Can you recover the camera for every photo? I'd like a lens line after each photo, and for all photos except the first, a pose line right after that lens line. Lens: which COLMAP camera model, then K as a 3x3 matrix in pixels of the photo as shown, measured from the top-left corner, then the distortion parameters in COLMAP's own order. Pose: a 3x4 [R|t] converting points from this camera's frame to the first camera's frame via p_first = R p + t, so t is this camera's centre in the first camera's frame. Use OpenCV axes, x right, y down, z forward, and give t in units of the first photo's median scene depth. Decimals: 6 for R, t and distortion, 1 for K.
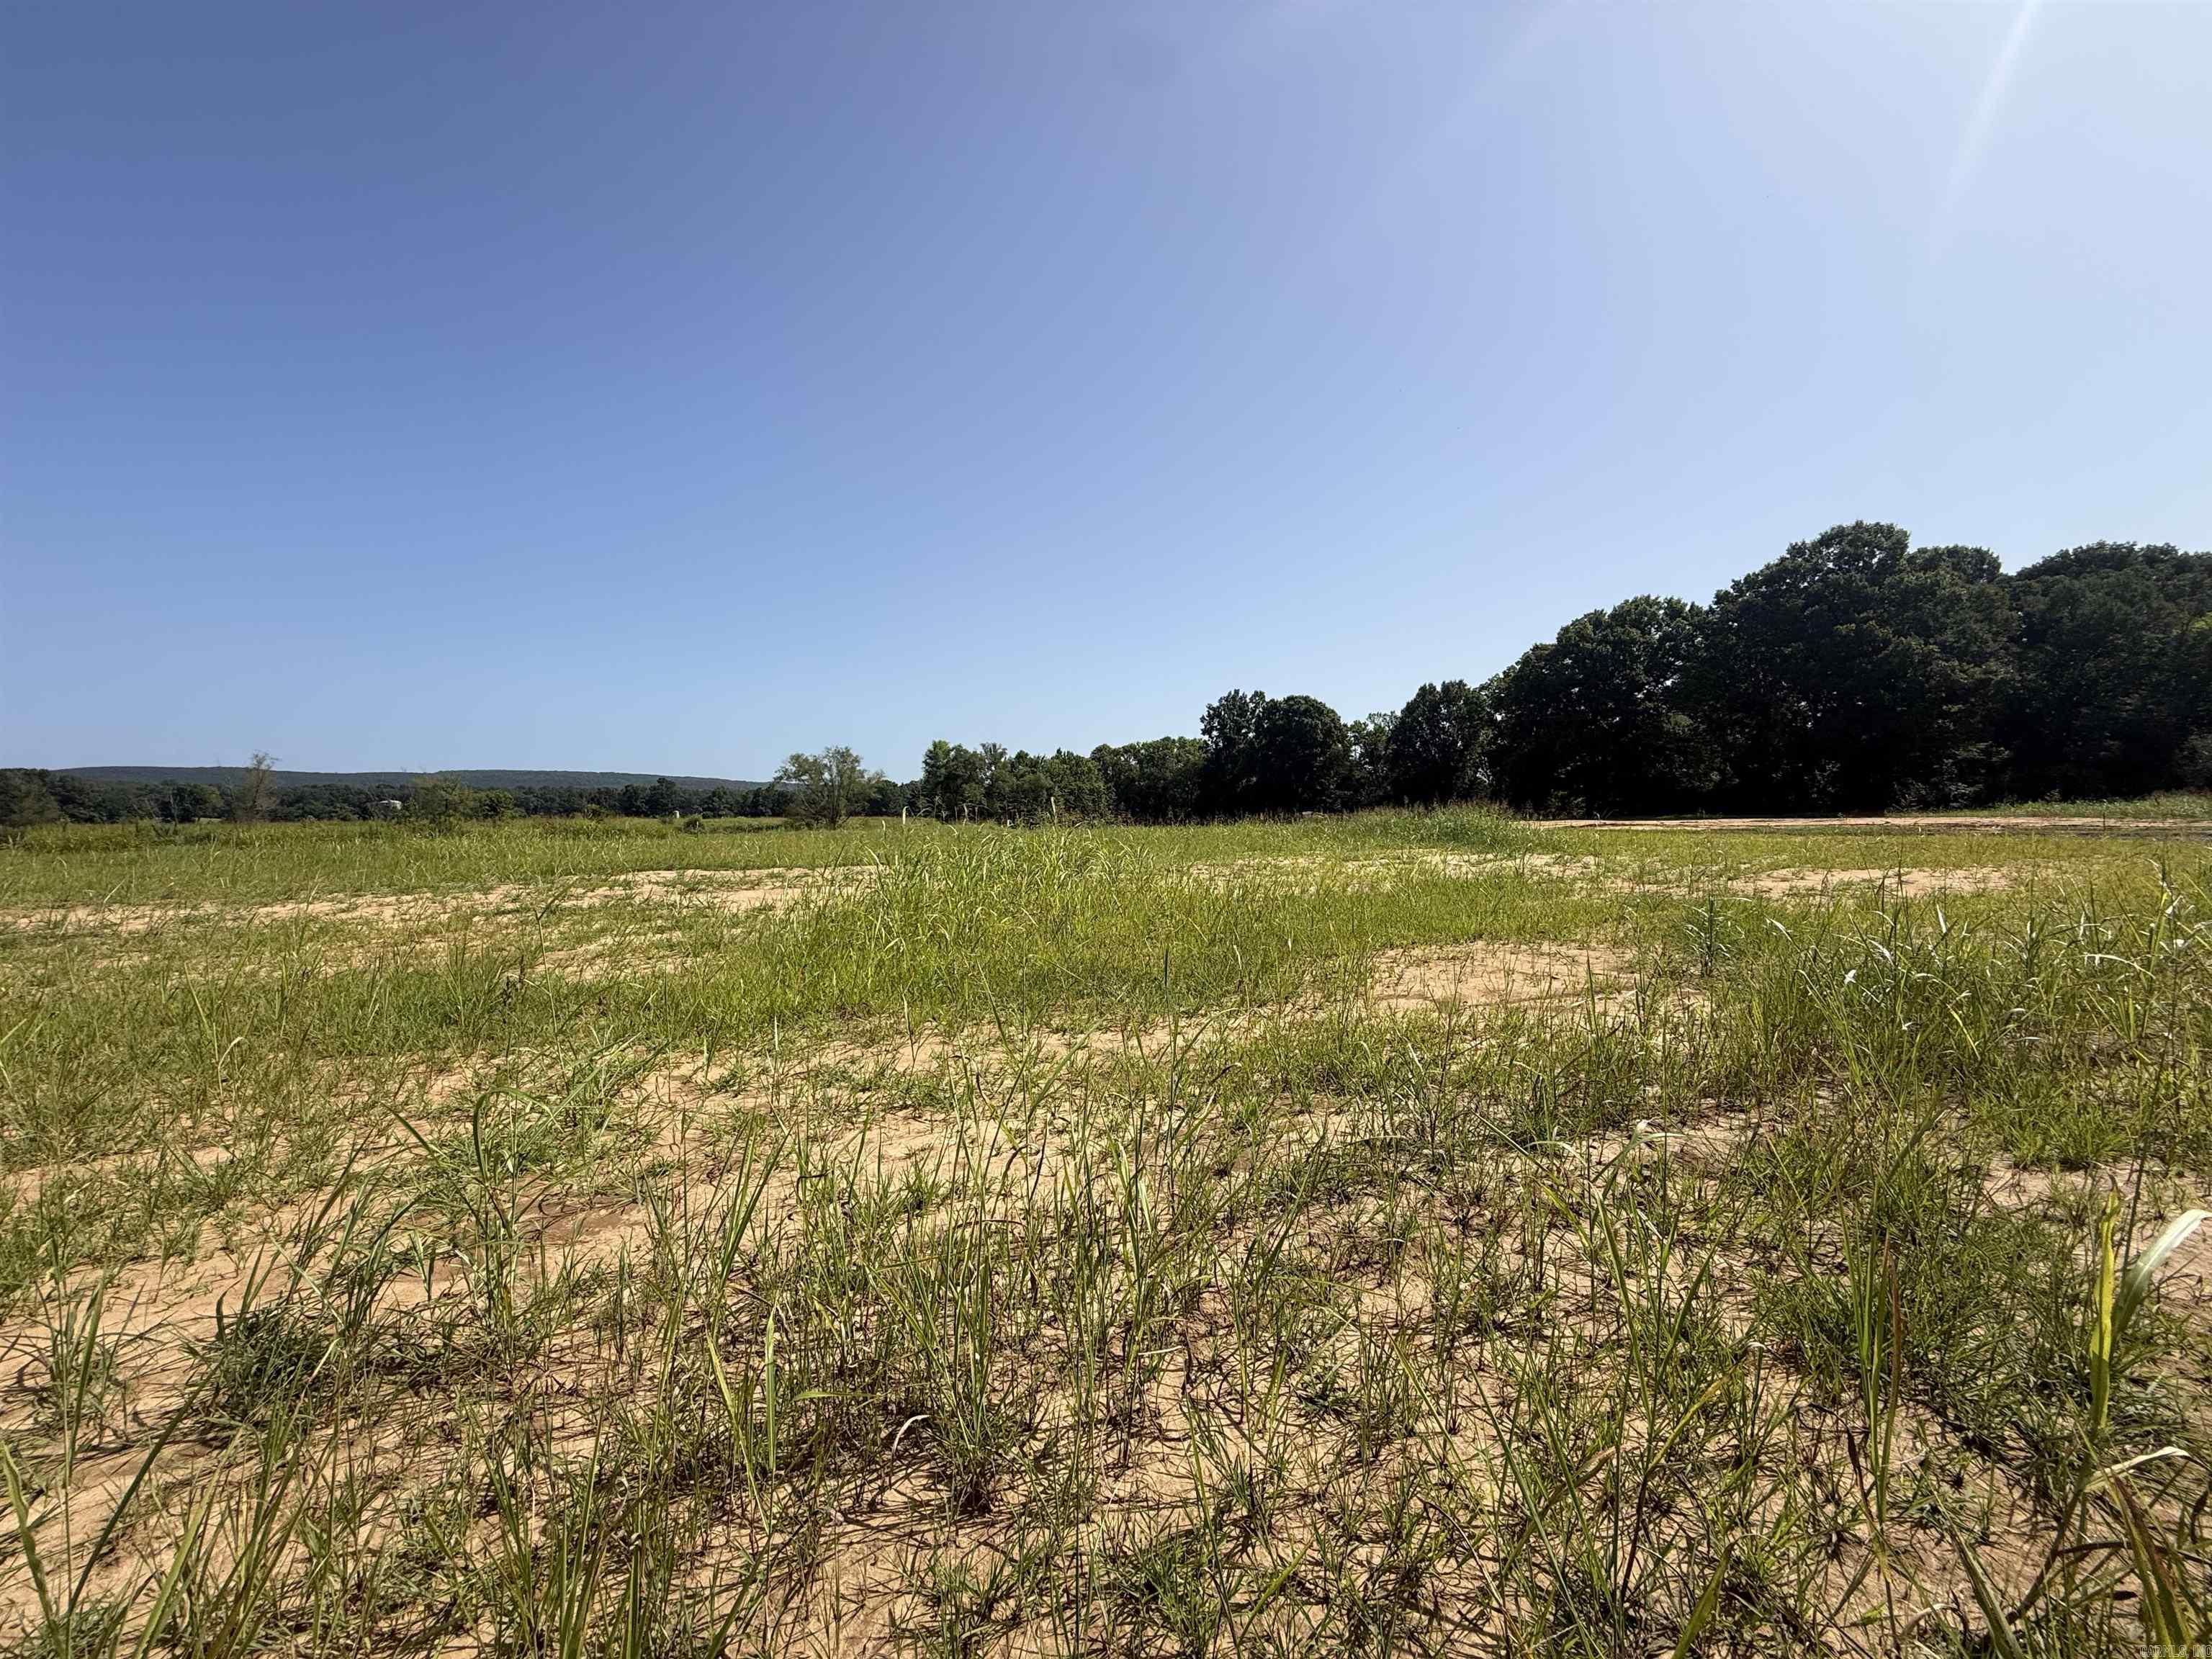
lens RADIAL K [[896.3, 0, 1098.1], [0, 896.3, 818.8], [0, 0, 1]] dist [0.003300, 0.001151]
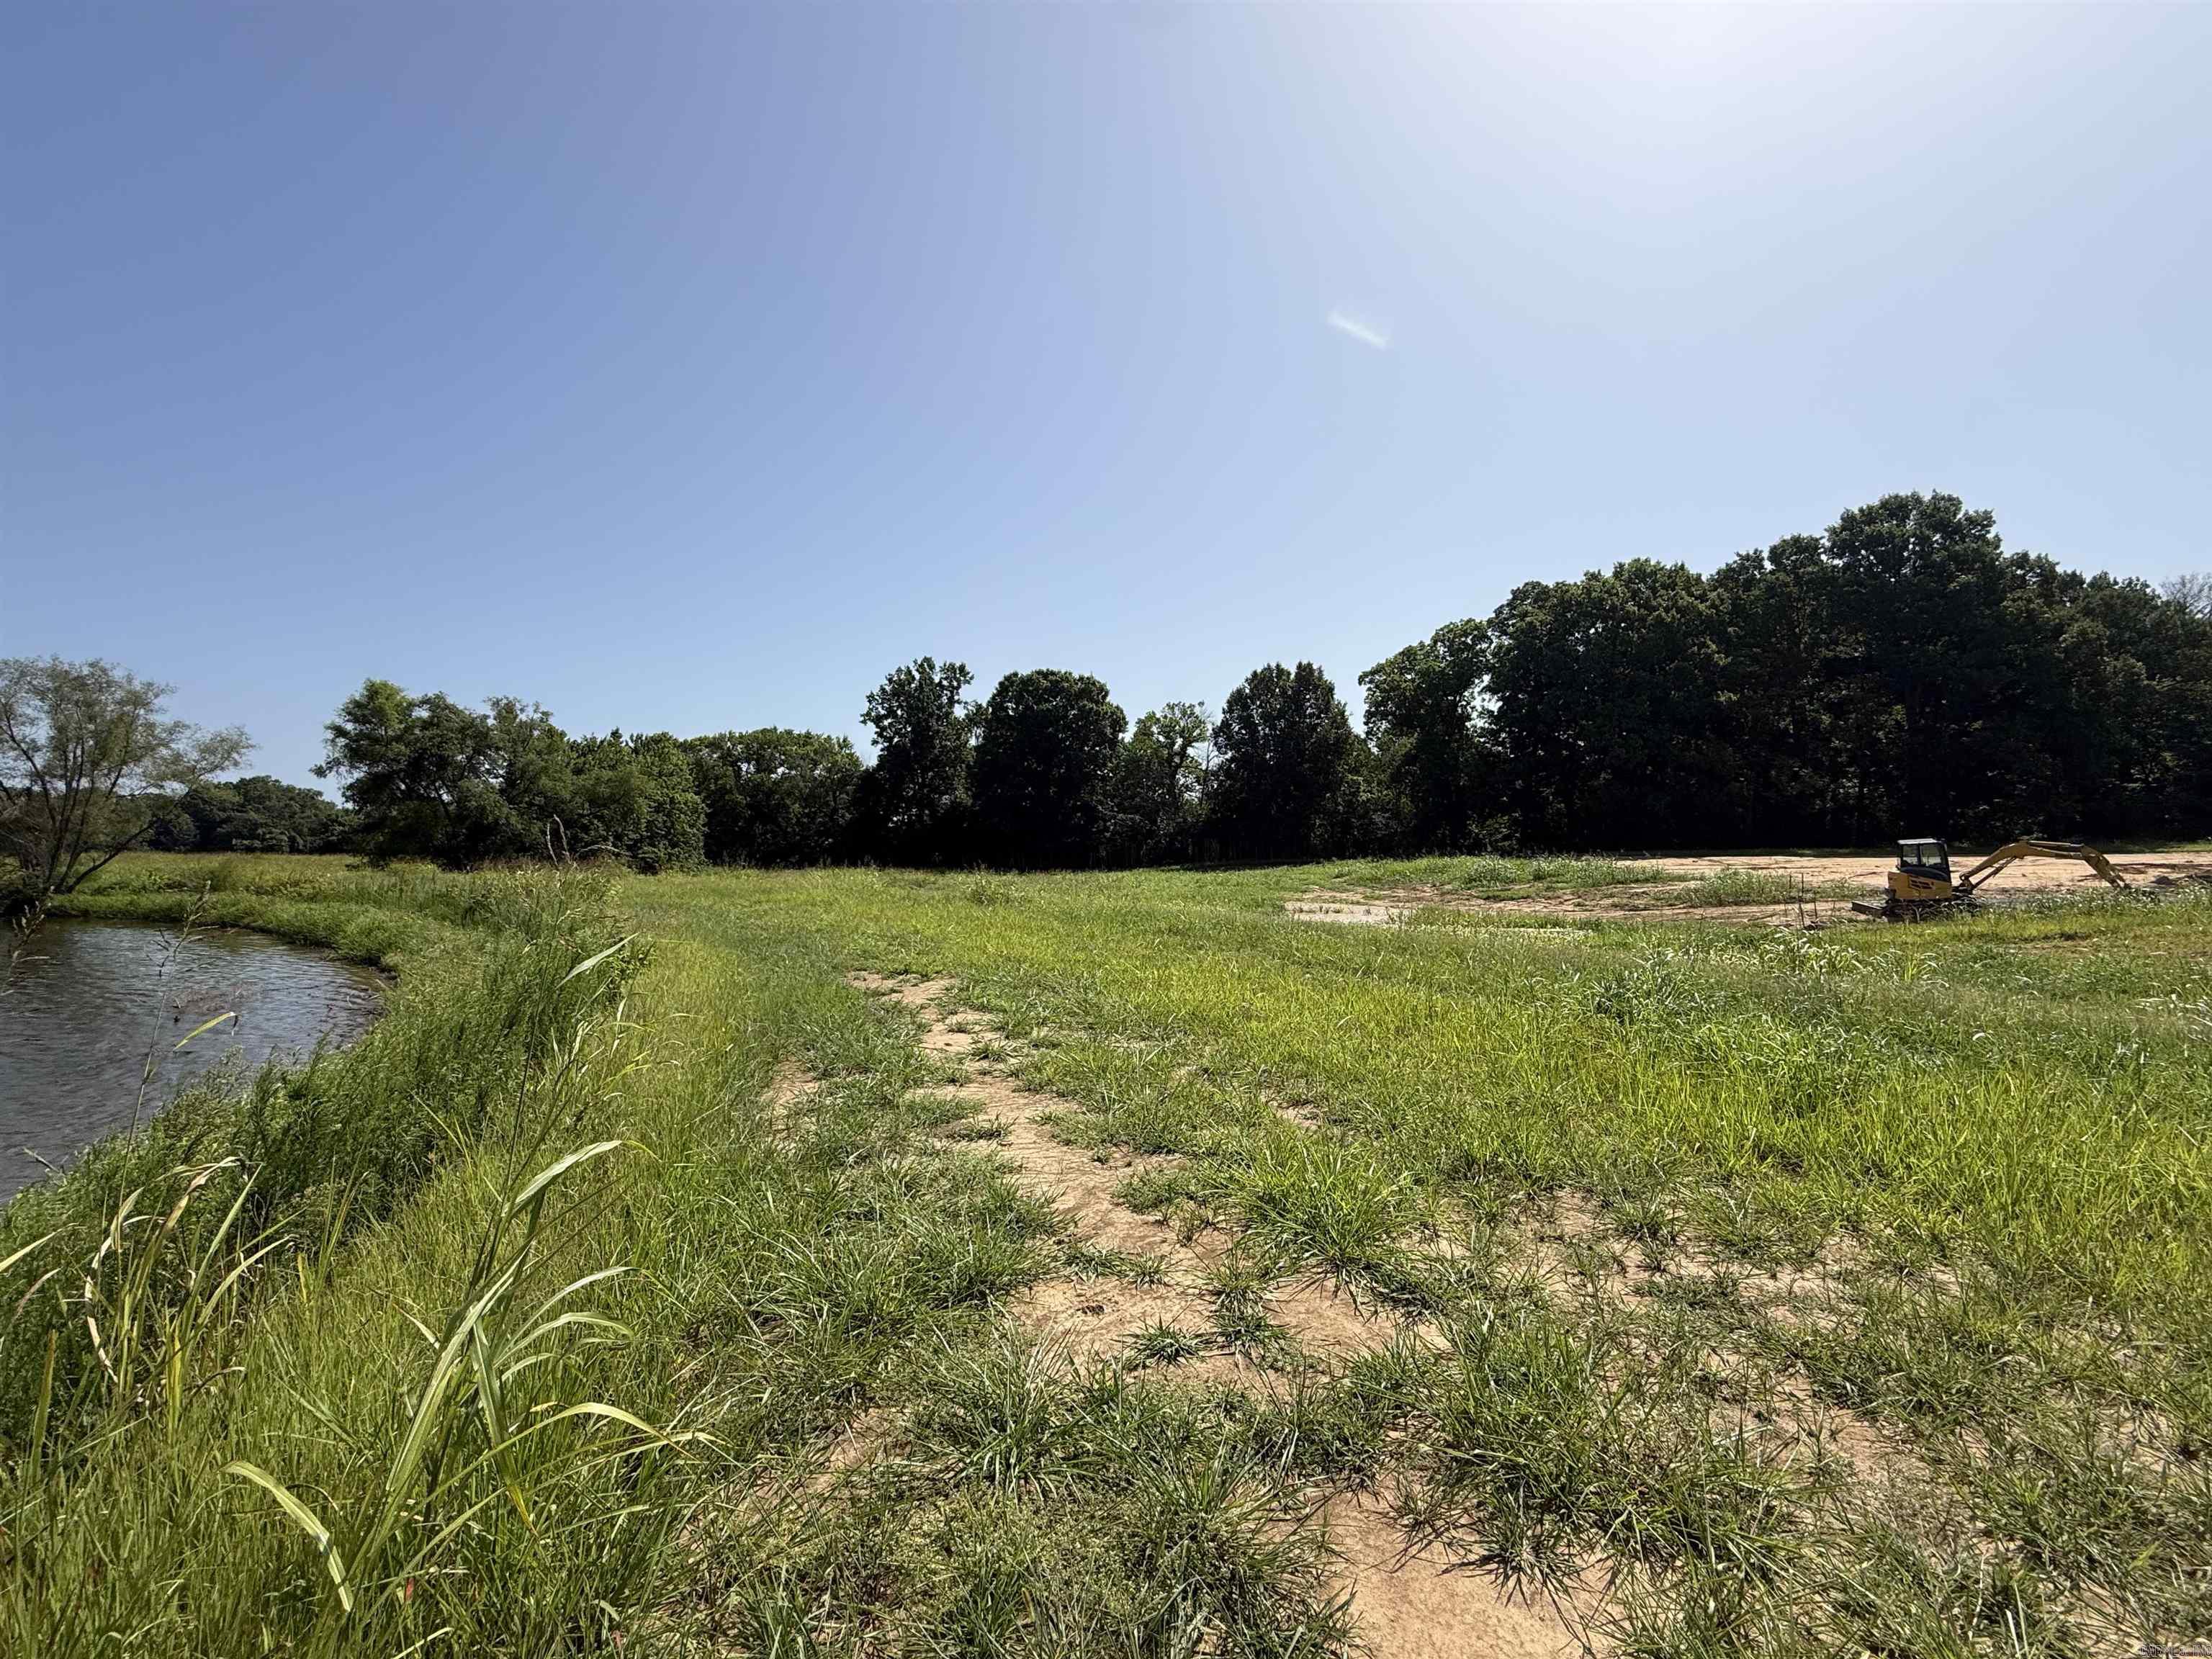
lens RADIAL K [[970.7, 0, 1094.9], [0, 970.7, 843.0], [0, 0, 1]] dist [0.009134, 0.000515]
pose [[0.827998, 0.008505, 0.560667, -0.167806], [-0.001239, 0.999910, -0.013338, -0.000727], [-0.560730, 0.010349, 0.827934, 0.432629]]
